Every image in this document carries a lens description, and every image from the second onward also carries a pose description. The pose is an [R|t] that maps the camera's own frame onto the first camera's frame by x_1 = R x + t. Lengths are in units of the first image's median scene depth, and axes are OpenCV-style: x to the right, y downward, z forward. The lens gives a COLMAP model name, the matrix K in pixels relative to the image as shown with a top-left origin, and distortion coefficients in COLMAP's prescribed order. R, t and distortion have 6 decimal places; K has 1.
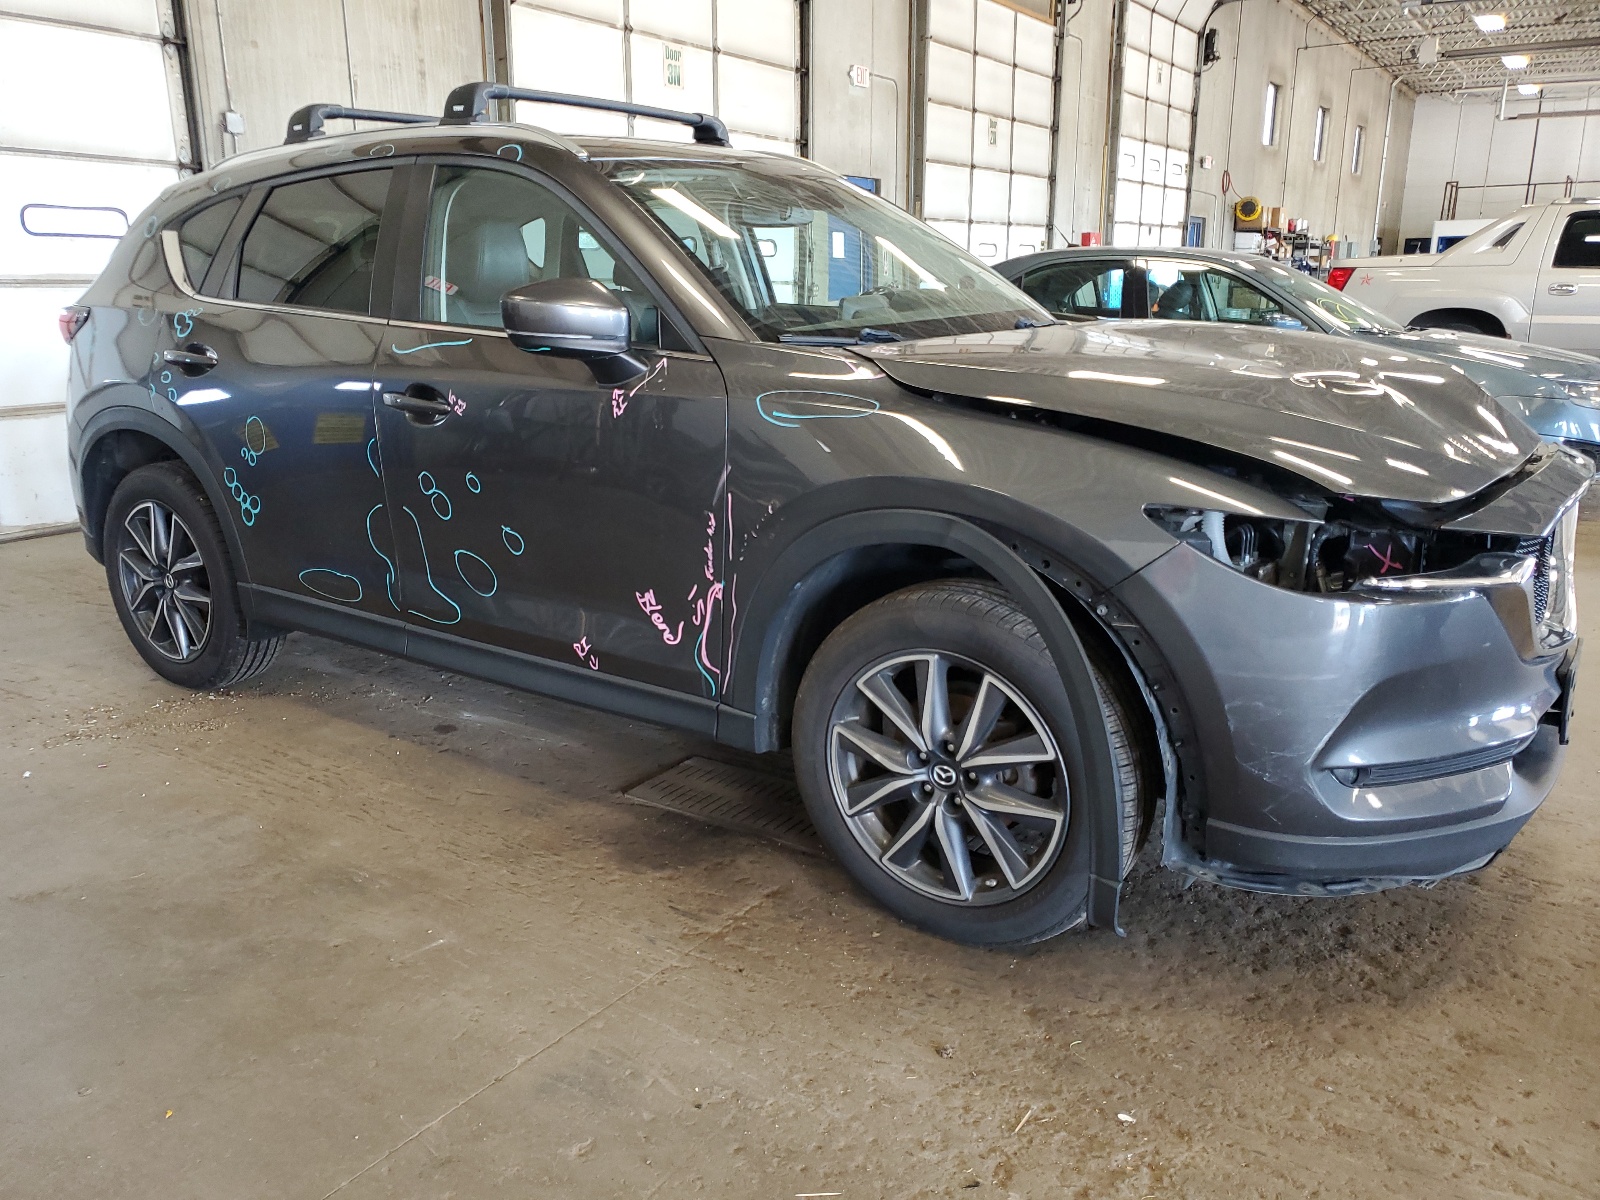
lens RADIAL K [[1187.4, 0, 800.0], [0, 1187.4, 600.0], [0, 0, 1]] dist [-0.129899, -0.001648]
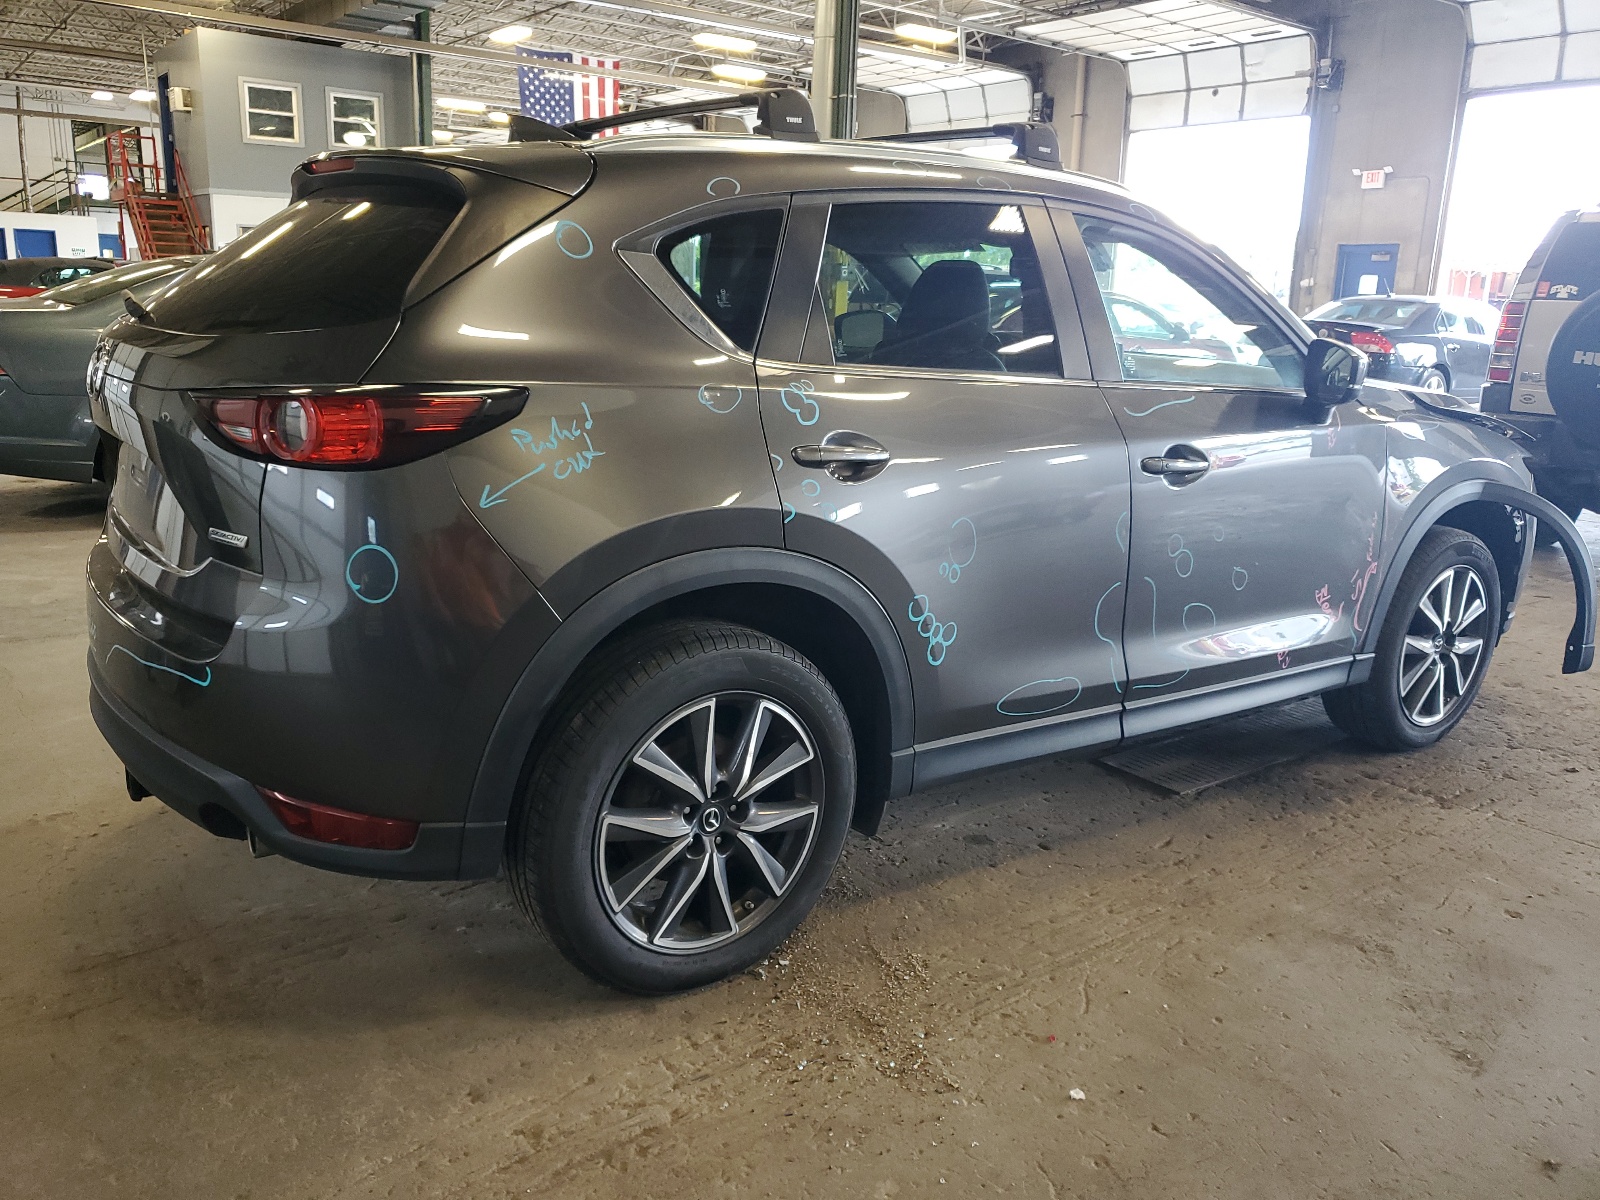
lens RADIAL K [[1282.4, 0, 800.0], [0, 1282.4, 600.0], [0, 0, 1]] dist [-0.005145, 0.002526]
pose [[0.410020, -0.205315, 0.888667, -0.828569], [0.231969, 0.965770, 0.116101, -0.148314], [-0.882085, 0.158539, 0.443612, 0.463289]]
